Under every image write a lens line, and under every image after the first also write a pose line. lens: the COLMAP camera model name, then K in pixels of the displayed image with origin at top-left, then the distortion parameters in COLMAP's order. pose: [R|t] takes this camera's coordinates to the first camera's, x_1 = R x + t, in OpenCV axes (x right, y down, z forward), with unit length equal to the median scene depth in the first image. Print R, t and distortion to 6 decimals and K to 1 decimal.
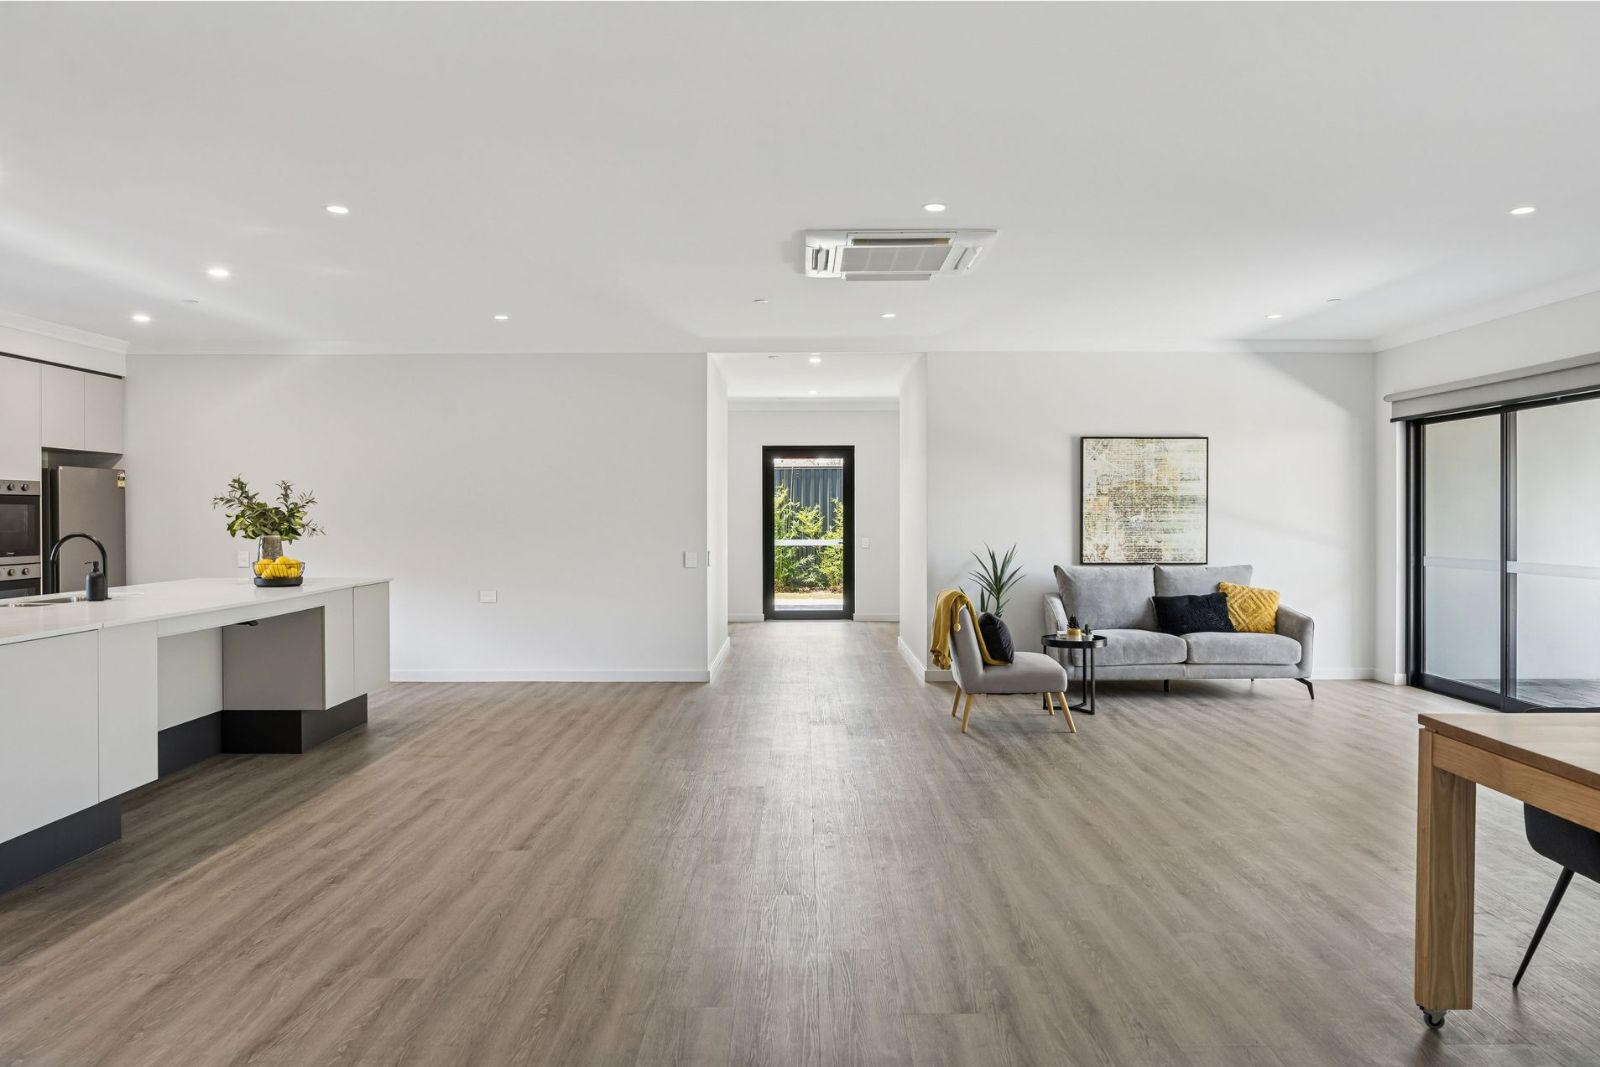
lens RADIAL K [[1061.2, 0, 796.3], [0, 1061.2, 533.5], [0, 0, 1]] dist [0.004987, 0.000782]
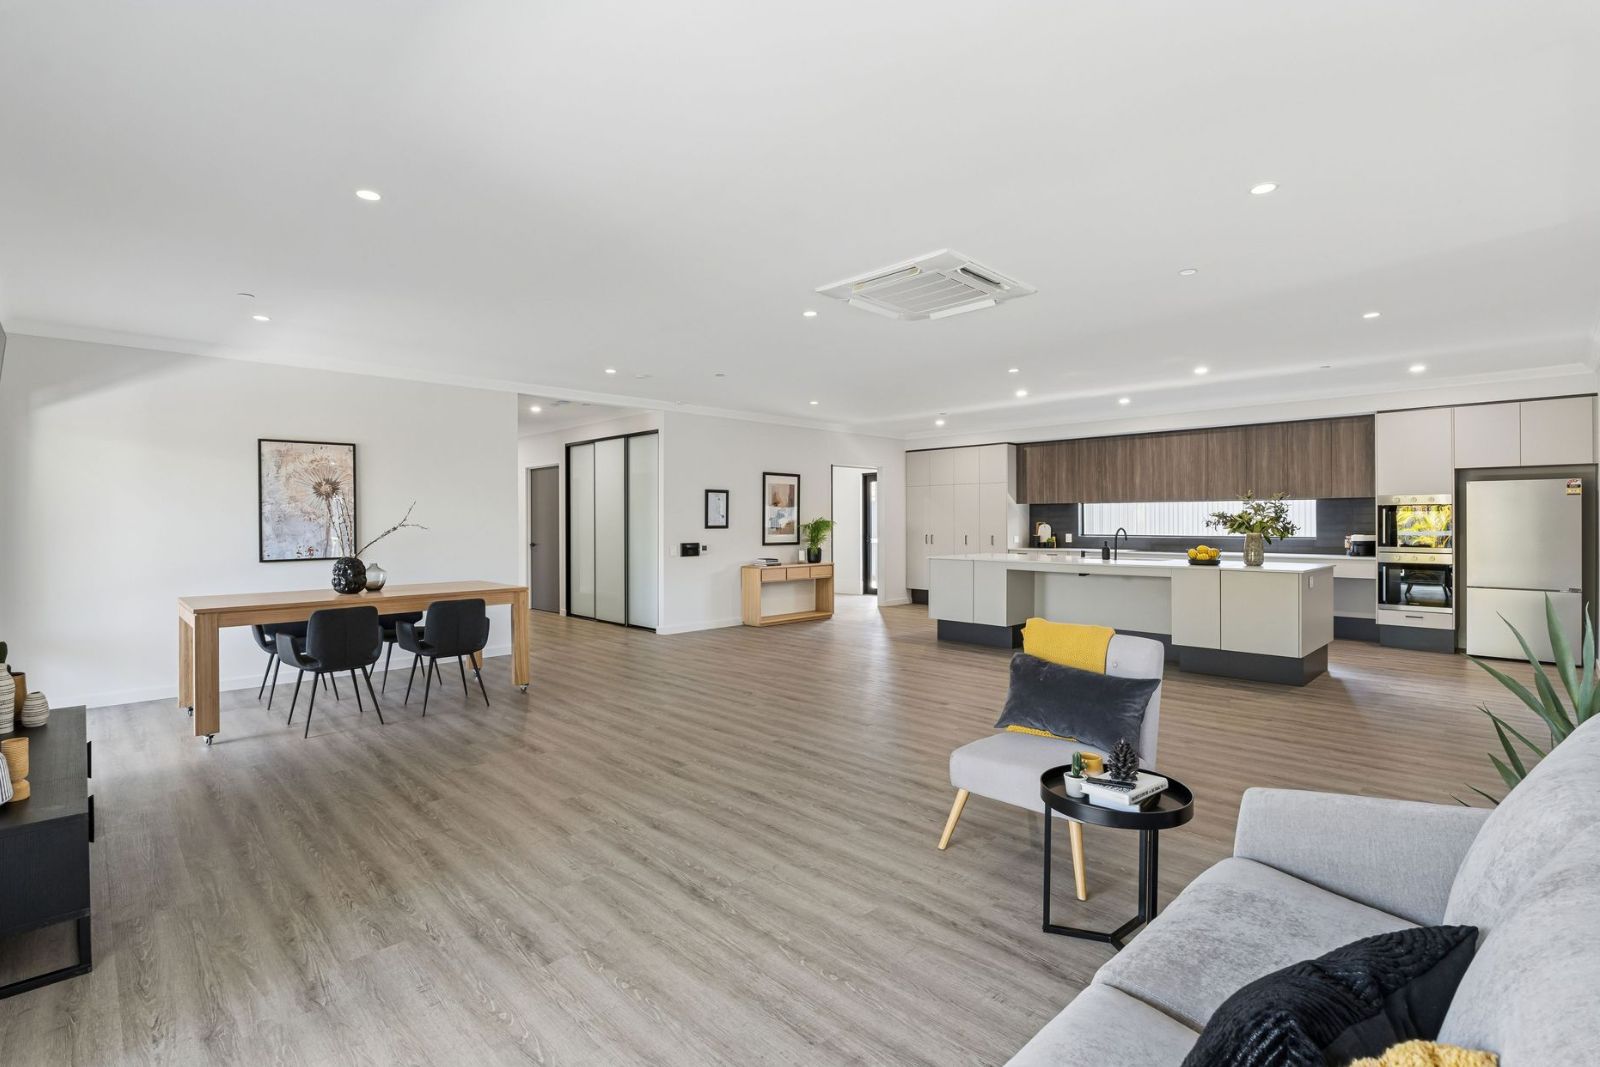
lens RADIAL K [[754.4, 0, 793.3], [0, 754.4, 520.6], [0, 0, 1]] dist [0.002161, -0.000020]
pose [[-0.701850, 0.006260, -0.712297, 0.503870], [-0.014311, 0.999636, 0.022887, -0.014893], [0.712181, 0.026257, -0.701505, 0.973547]]
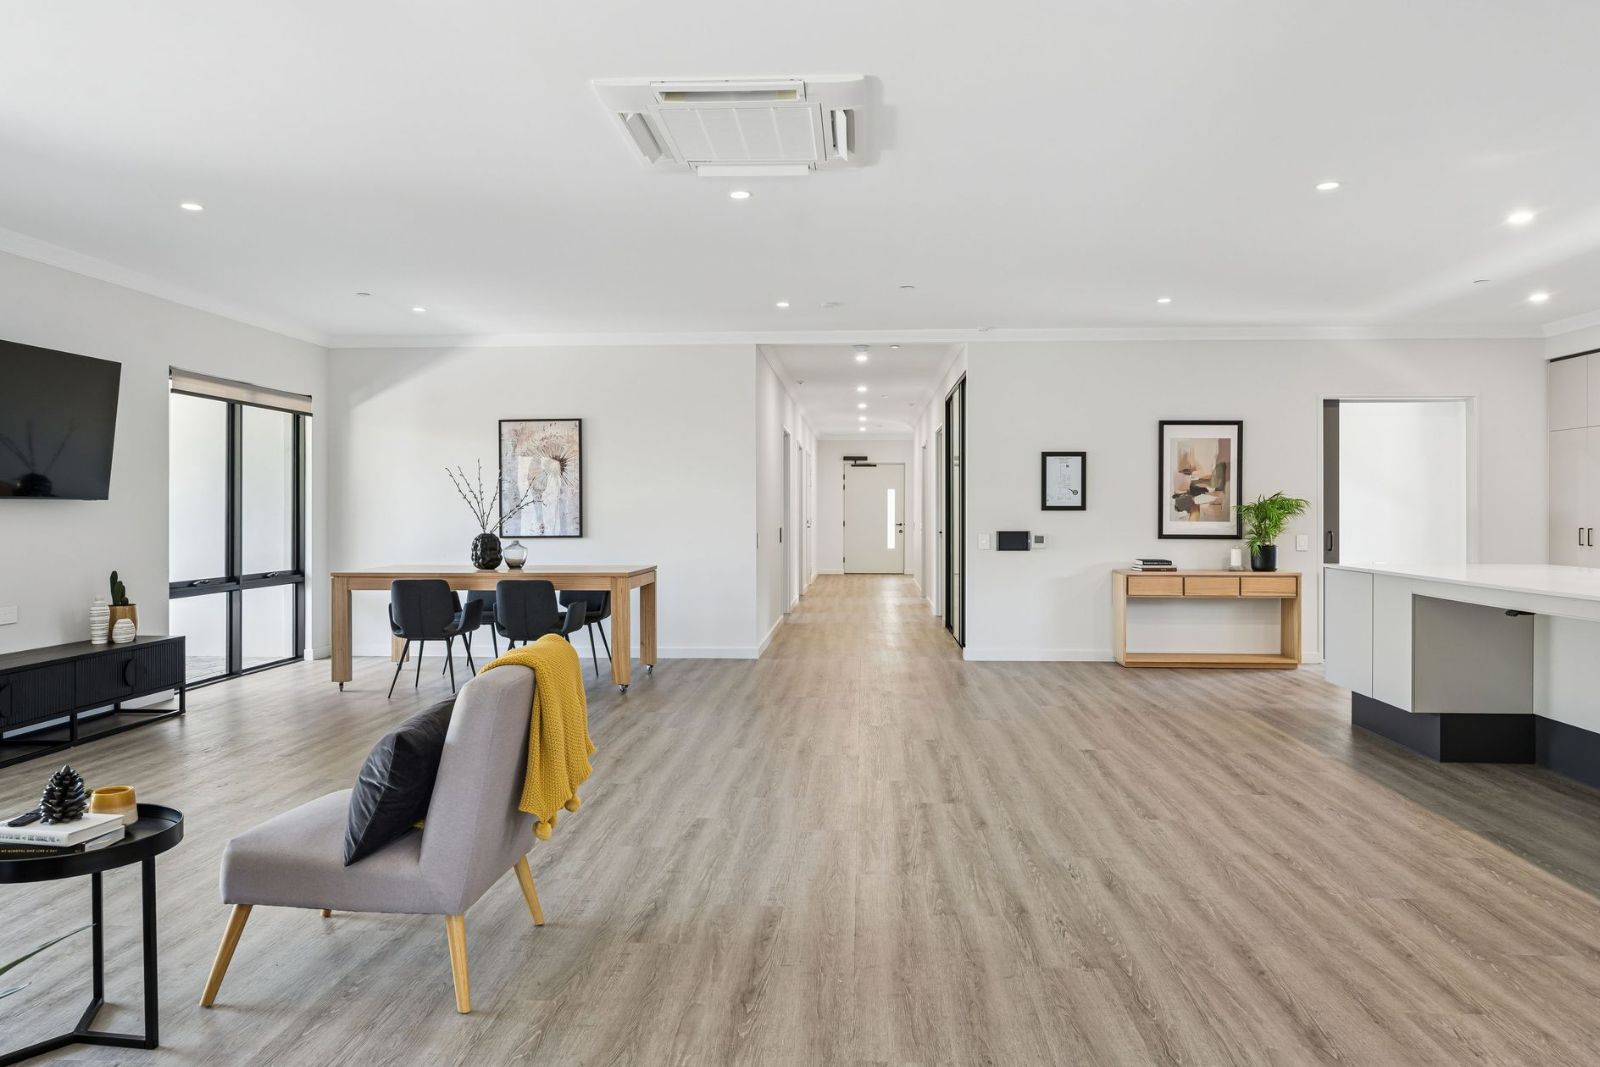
lens RADIAL K [[1039.9, 0, 808.5], [0, 1039.9, 525.0], [0, 0, 1]] dist [-0.004861, -0.002412]
pose [[-0.999433, 0.004110, 0.033424, 0.006085], [0.005646, 0.998925, 0.046013, -0.010036], [-0.033199, 0.046176, -0.998382, 1.135932]]
